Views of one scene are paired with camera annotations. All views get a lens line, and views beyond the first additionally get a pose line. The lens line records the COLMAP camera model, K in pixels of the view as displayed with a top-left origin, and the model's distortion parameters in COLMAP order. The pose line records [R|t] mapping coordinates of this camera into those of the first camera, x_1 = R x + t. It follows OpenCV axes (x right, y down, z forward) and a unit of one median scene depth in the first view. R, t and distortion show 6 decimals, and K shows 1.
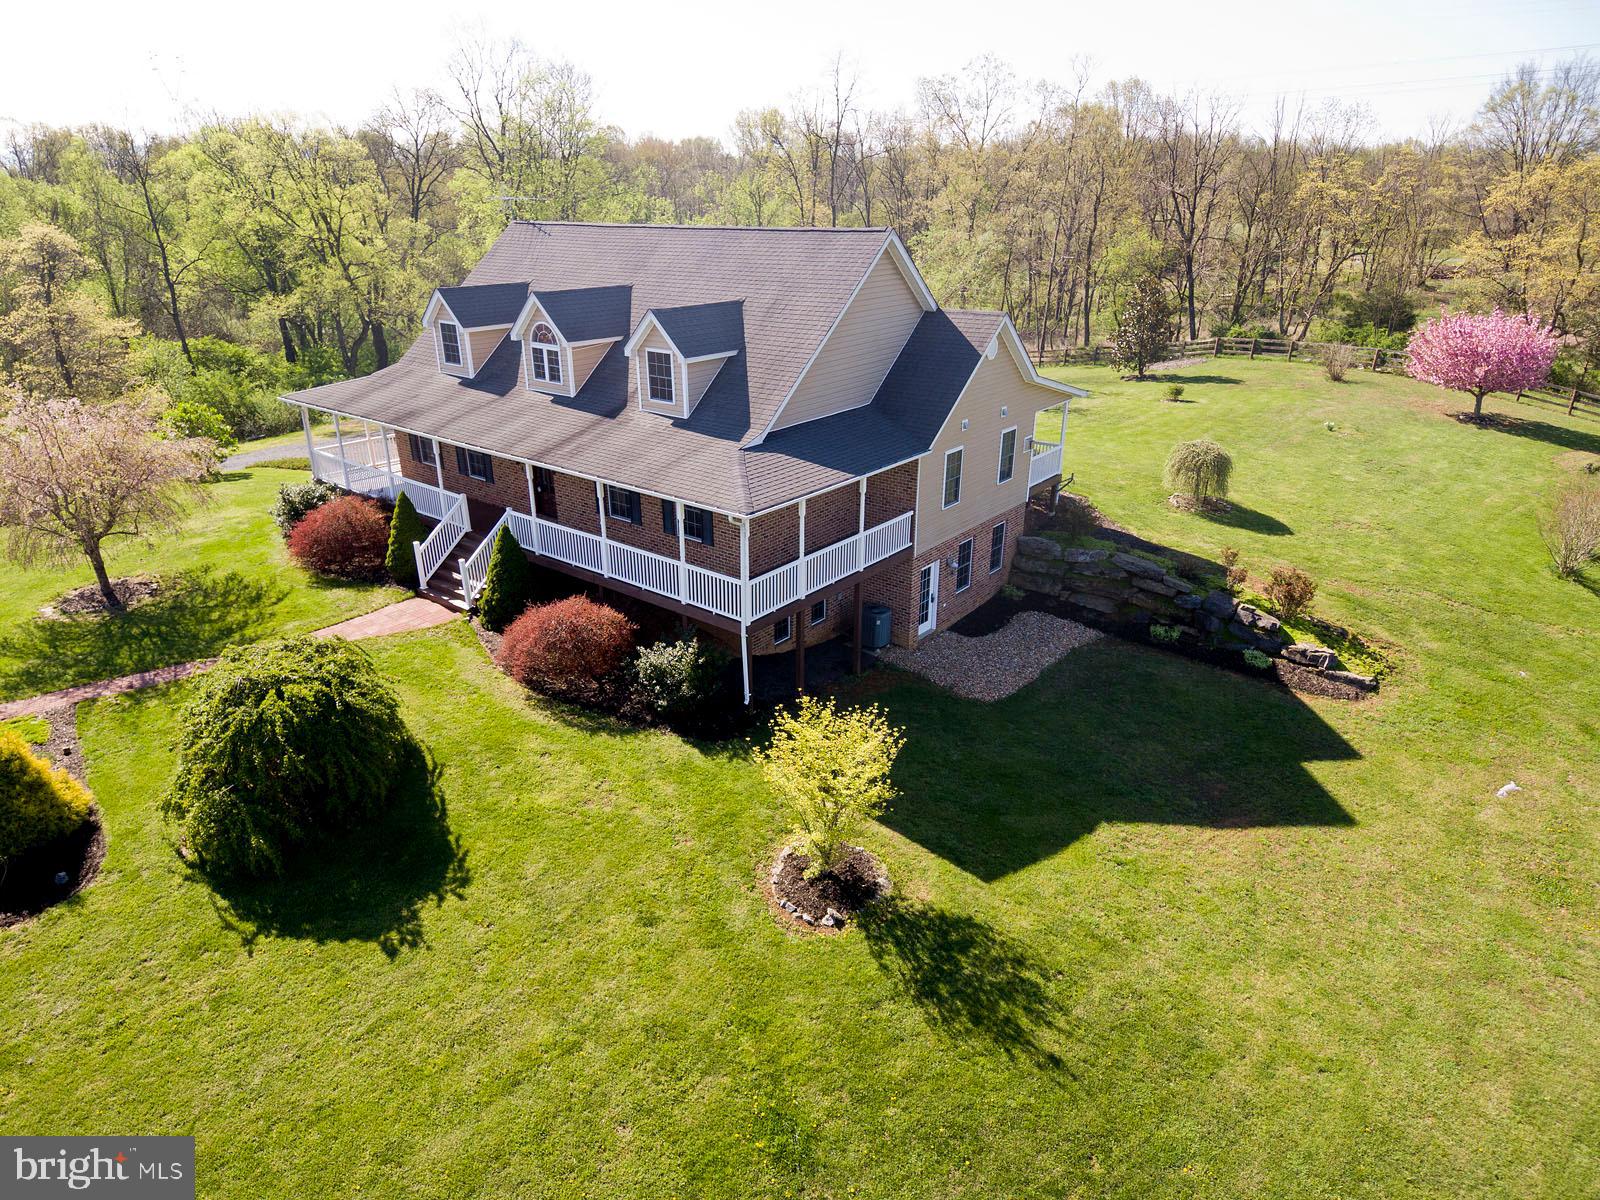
lens RADIAL K [[955.5, 0, 781.7], [0, 955.5, 605.7], [0, 0, 1]] dist [0.094377, -0.128229]
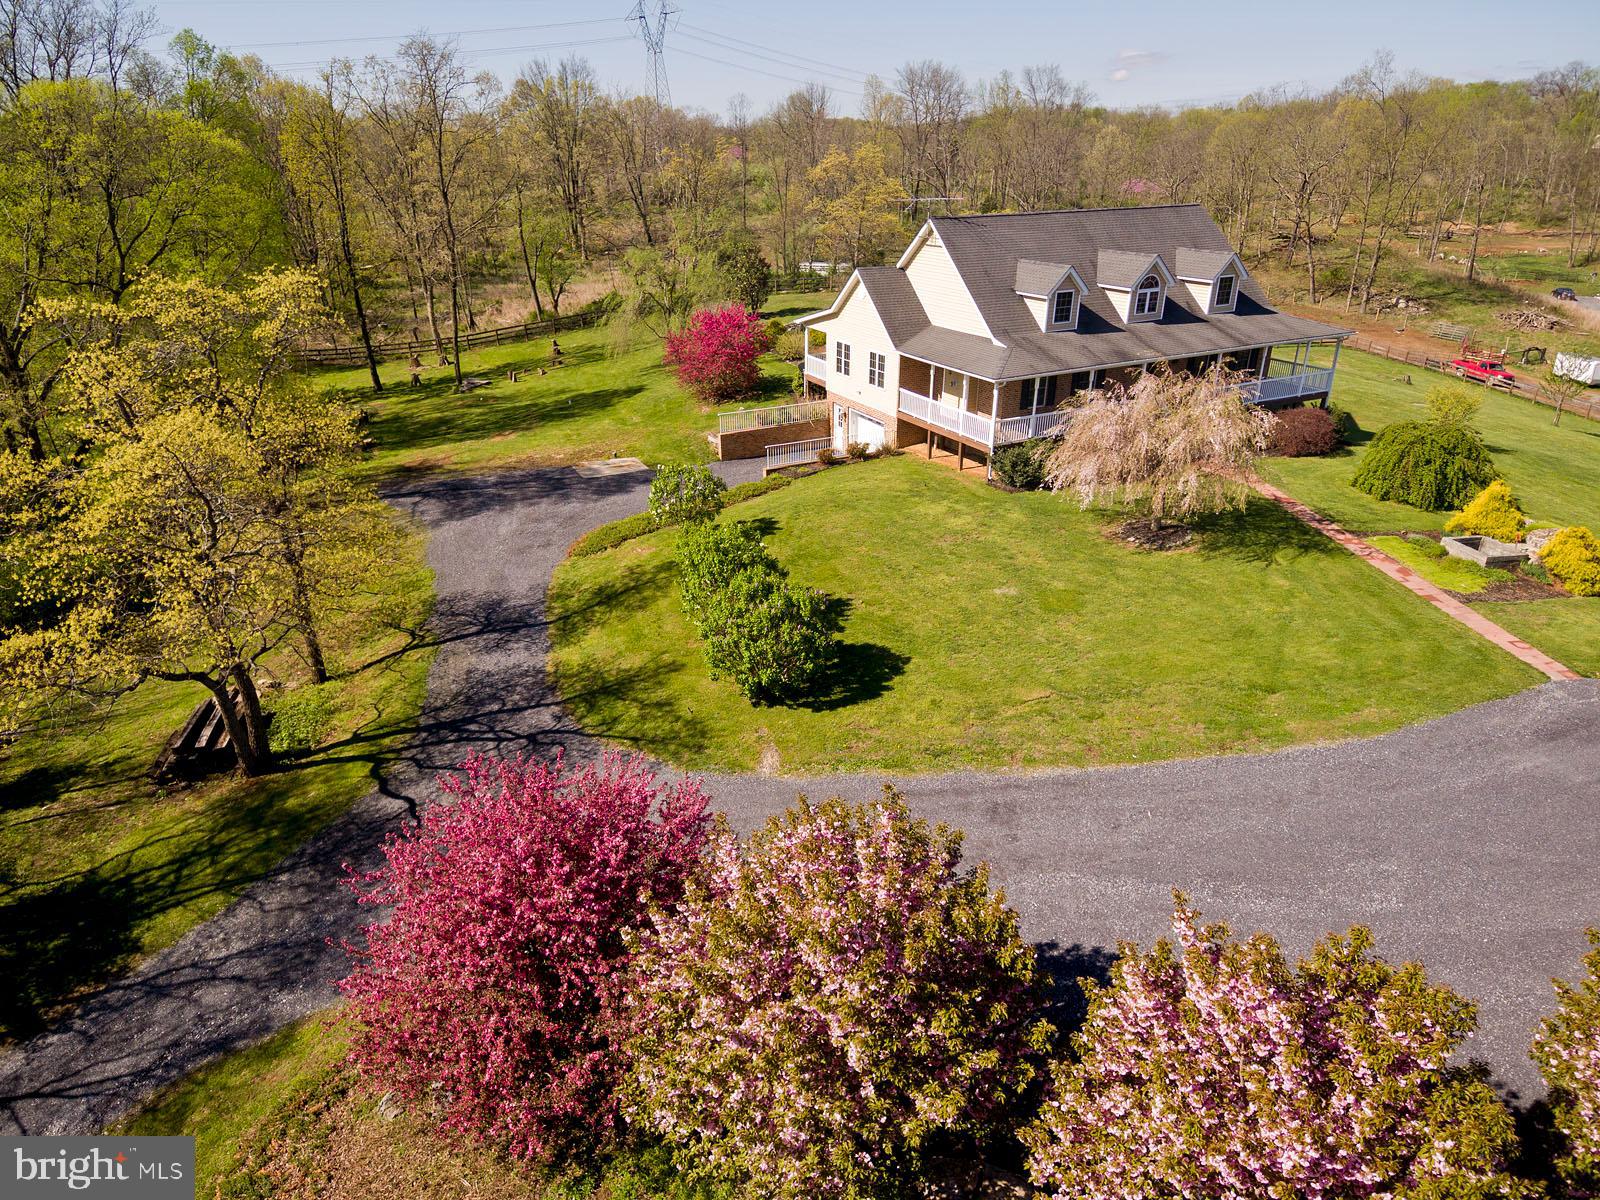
lens RADIAL K [[955.5, 0, 781.7], [0, 955.5, 605.7], [0, 0, 1]] dist [0.094377, -0.128229]
pose [[0.421804, -0.386074, 0.820383, -2.055606], [0.361426, 0.901414, 0.238378, -0.415891], [-0.831536, 0.195959, 0.519757, 0.819618]]
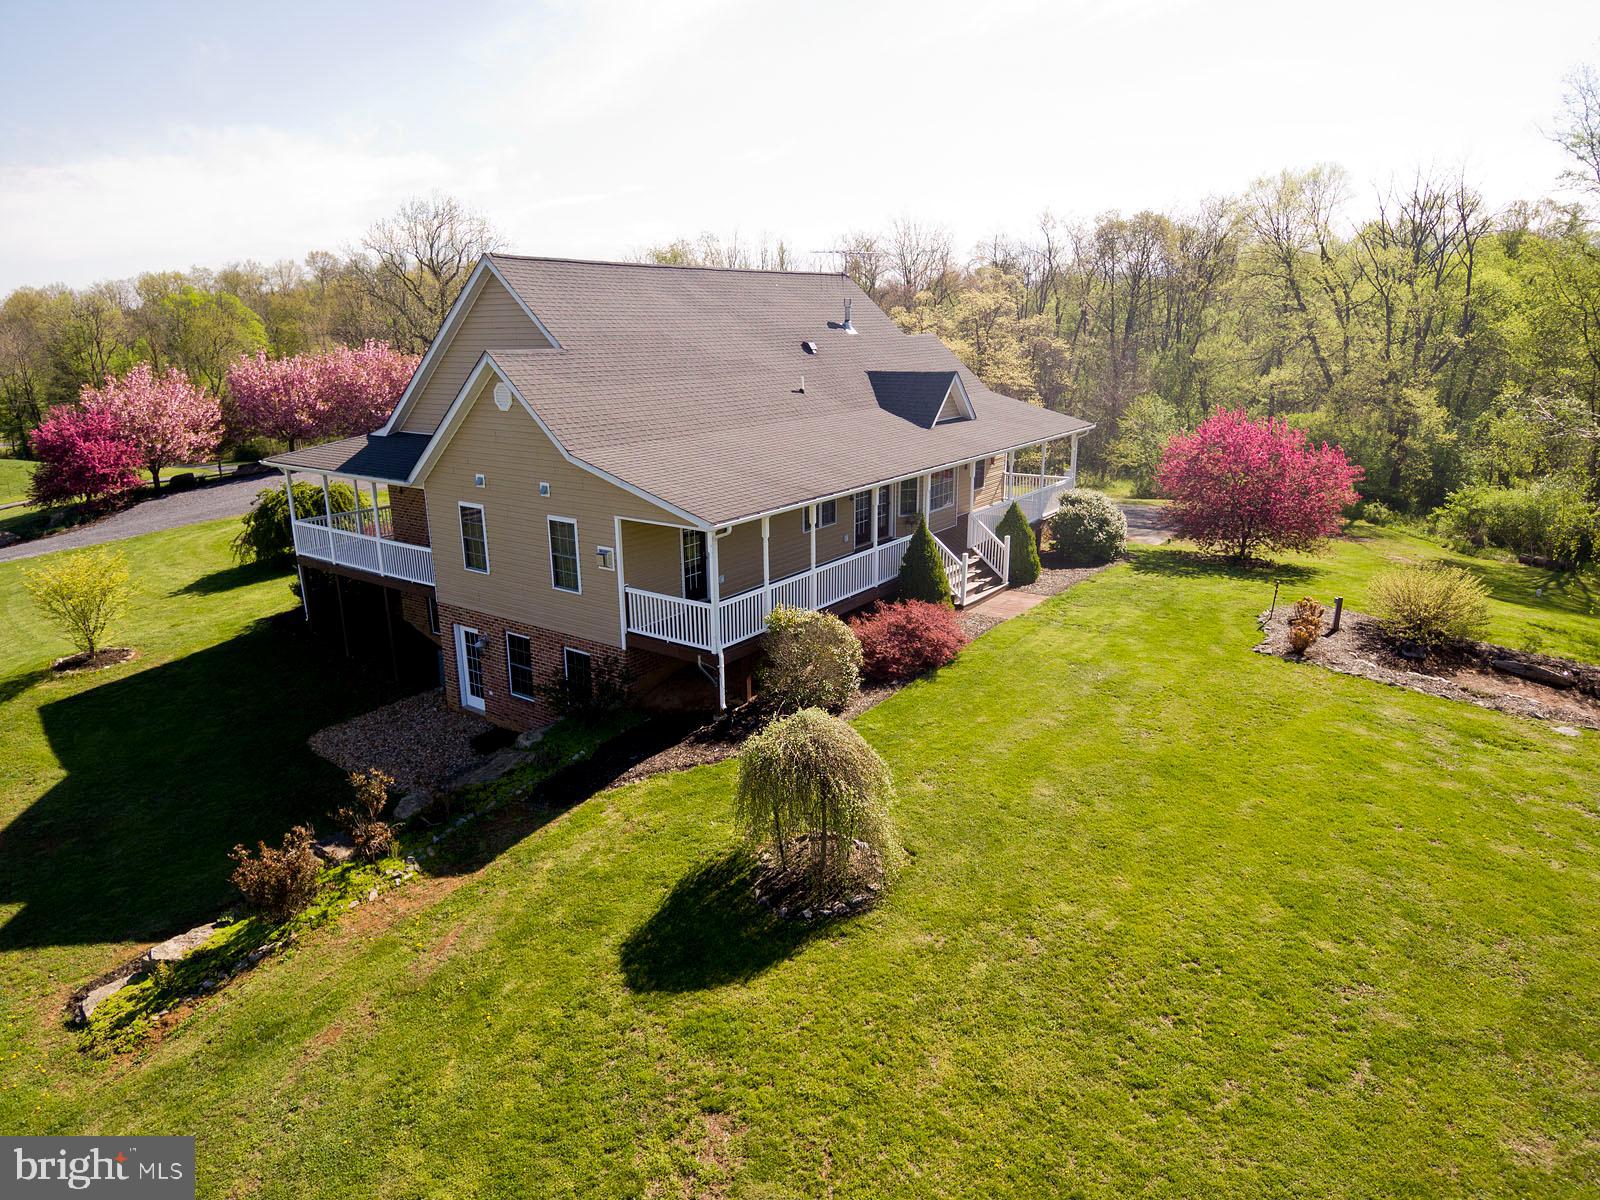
lens RADIAL K [[952.9, 0, 788.1], [0, 952.9, 644.3], [0, 0, 1]] dist [0.098412, -0.124175]
pose [[0.046512, 0.321458, -0.945781, 1.085195], [-0.370417, 0.884854, 0.282533, -0.418088], [0.927700, 0.337192, 0.160230, 1.216123]]
